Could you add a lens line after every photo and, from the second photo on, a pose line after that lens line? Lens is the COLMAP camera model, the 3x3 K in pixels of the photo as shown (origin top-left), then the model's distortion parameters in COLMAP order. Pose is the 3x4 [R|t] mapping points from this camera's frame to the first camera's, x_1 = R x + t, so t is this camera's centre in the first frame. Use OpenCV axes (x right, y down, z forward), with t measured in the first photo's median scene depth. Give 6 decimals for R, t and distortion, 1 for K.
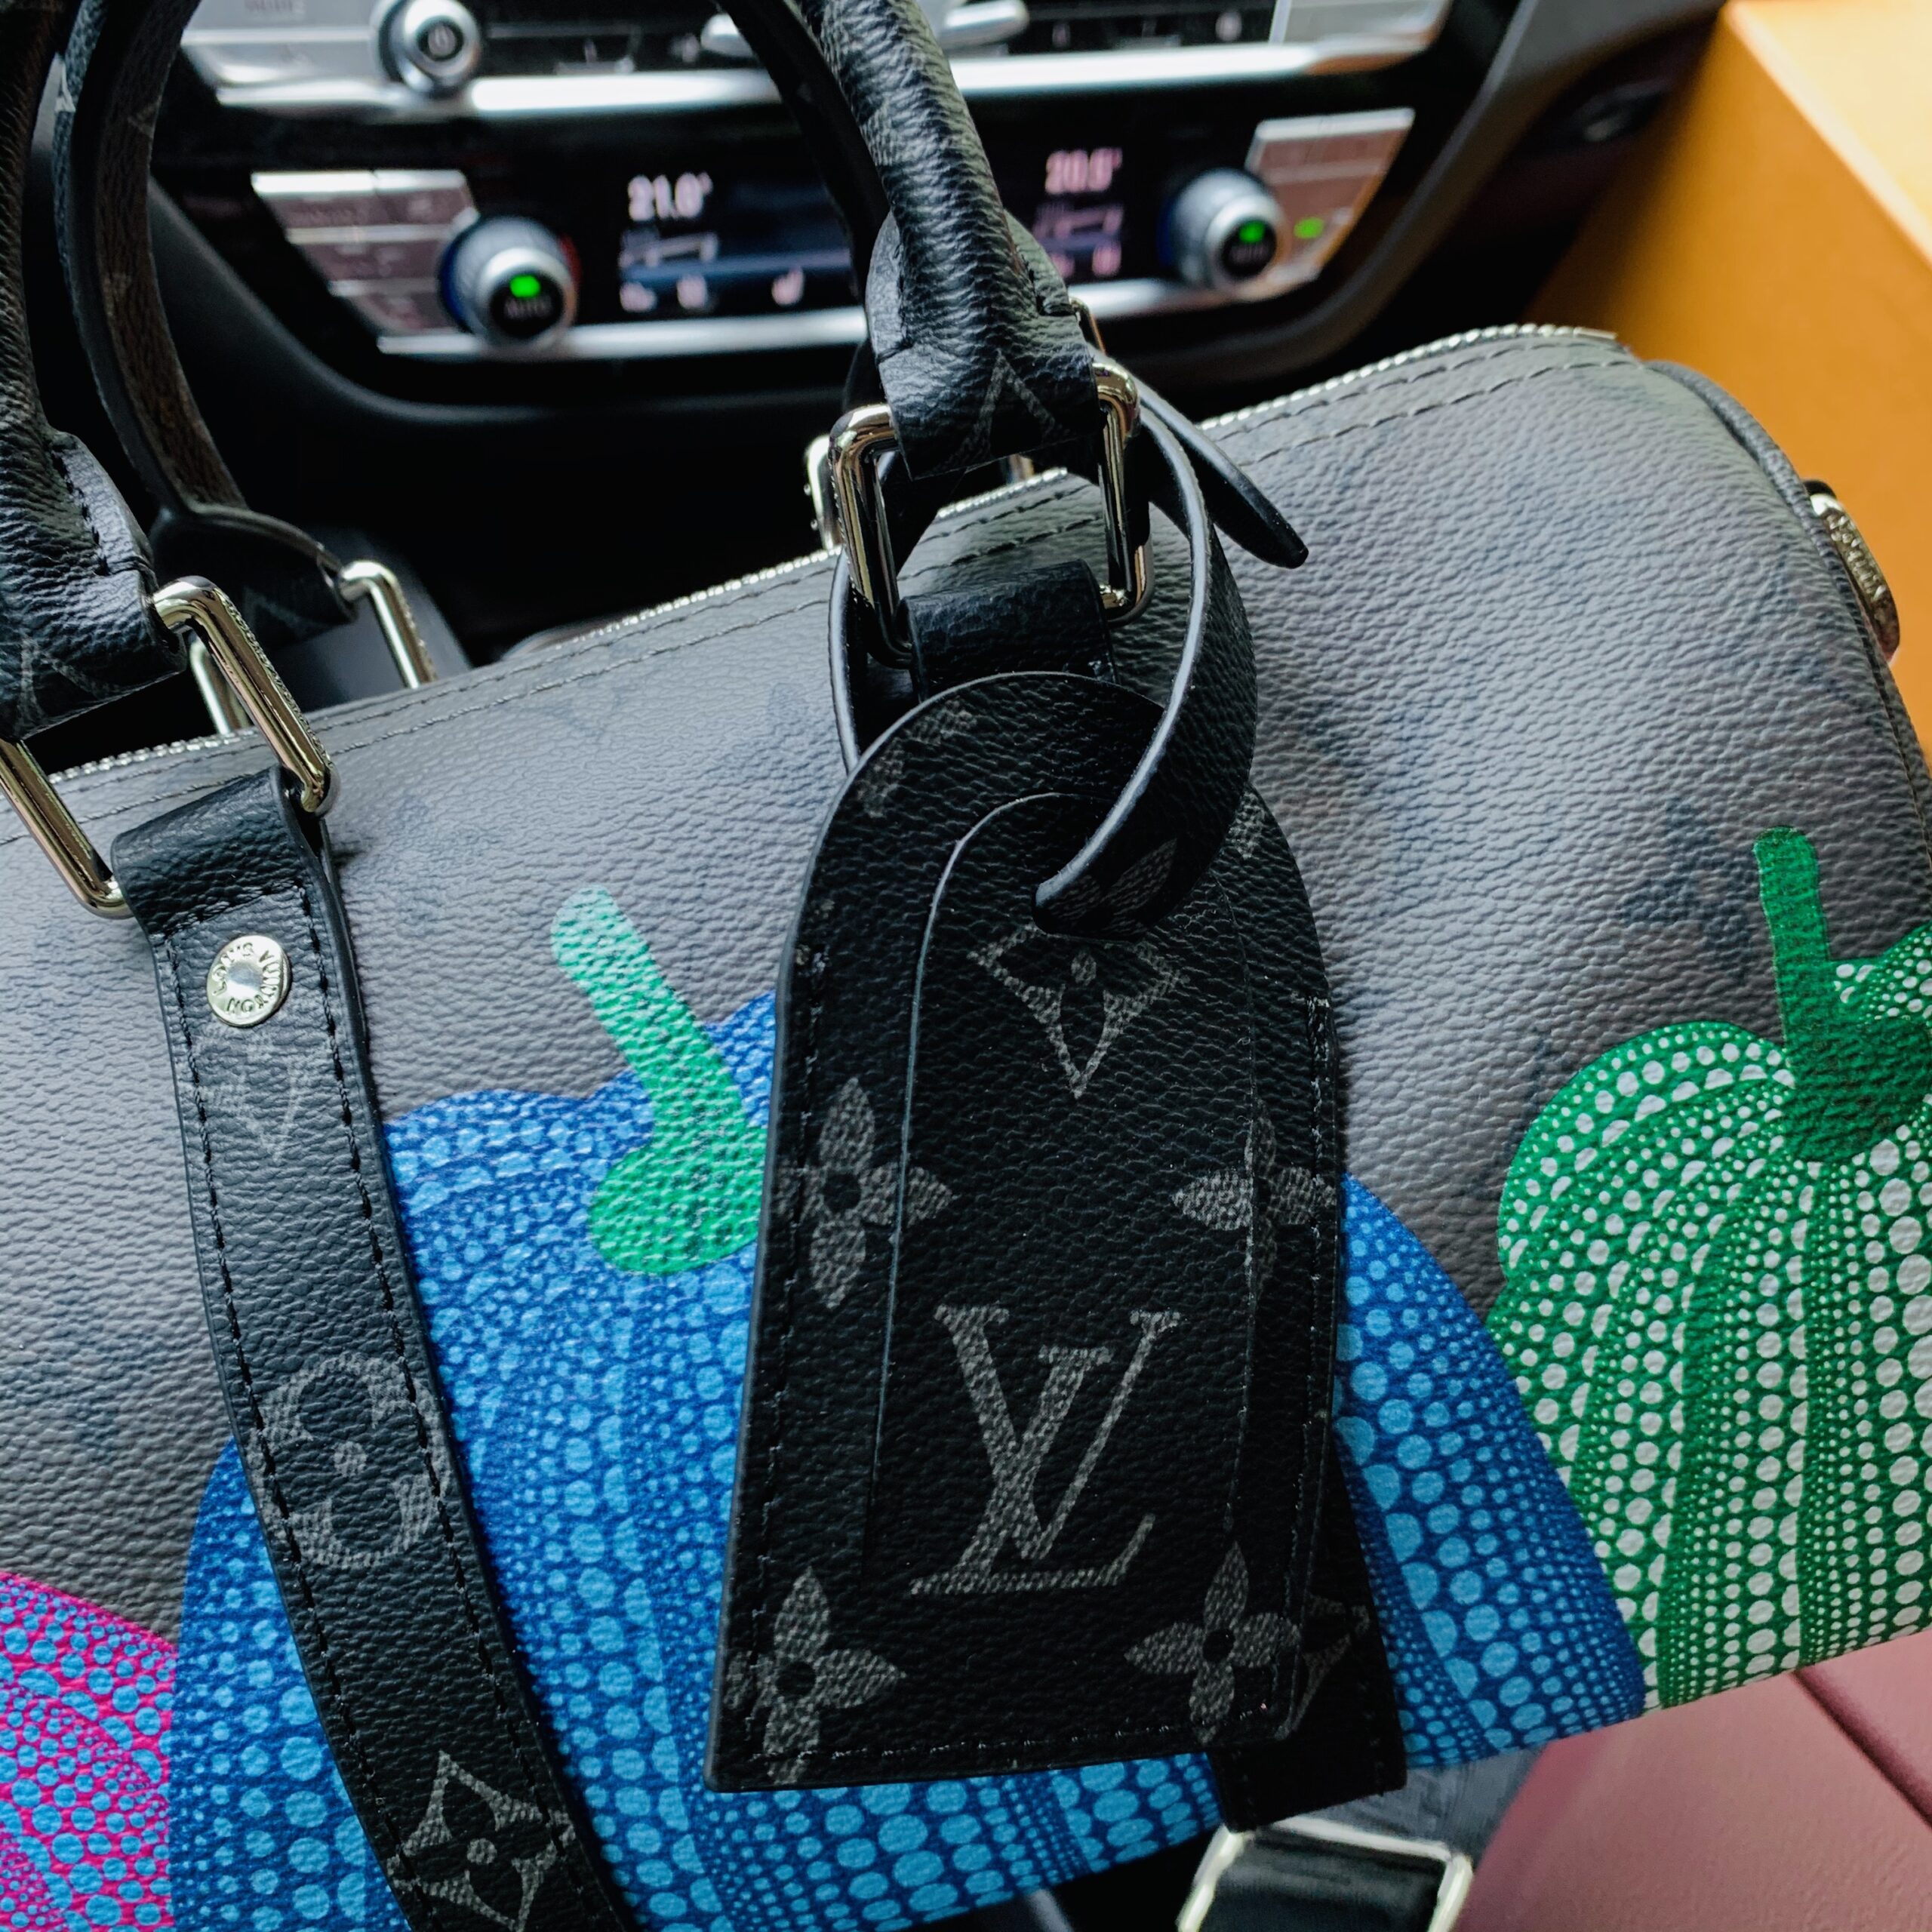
lens RADIAL K [[2088.0, 0, 989.3], [0, 2088.0, 941.3], [0, 0, 1]] dist [0.002693, -0.079235]
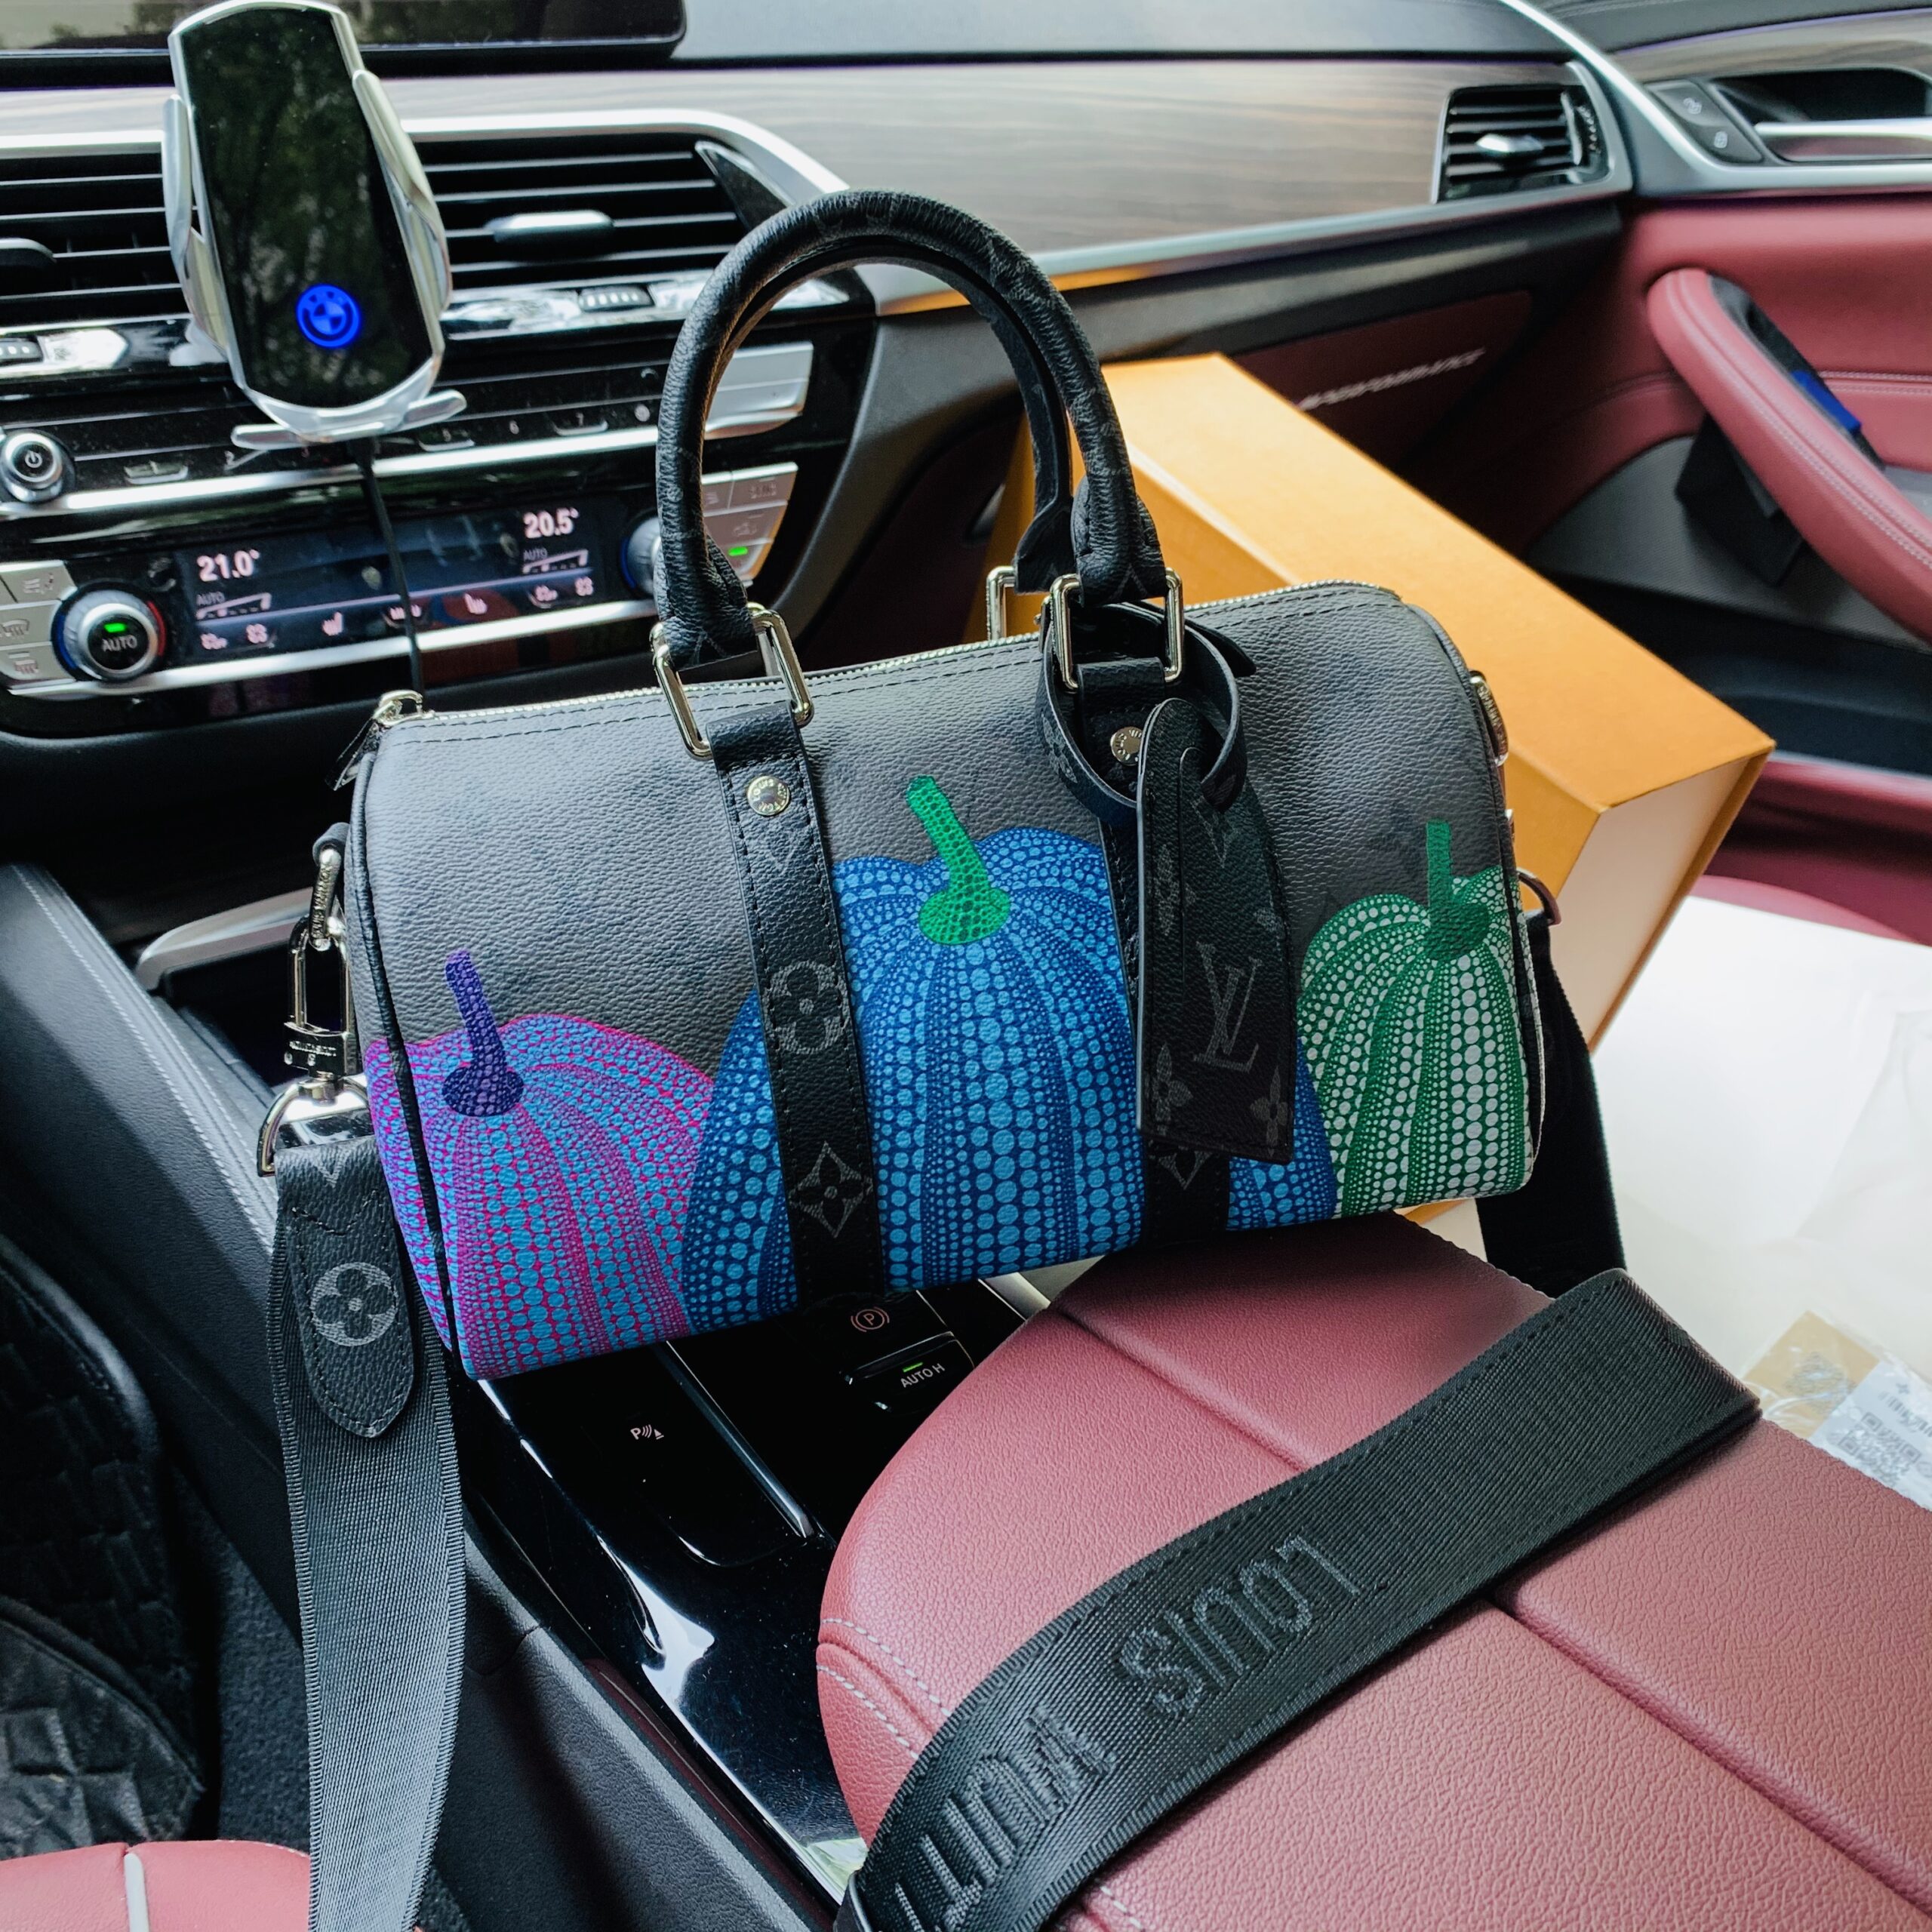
lens RADIAL K [[2186.3, 0, 995.4], [0, 2186.3, 969.7], [0, 0, 1]] dist [0.047136, -0.029900]
pose [[0.982989, 0.125608, 0.133999, -0.423148], [-0.123624, 0.992061, -0.023061, 0.234965], [-0.135832, 0.006103, 0.990713, -1.386104]]
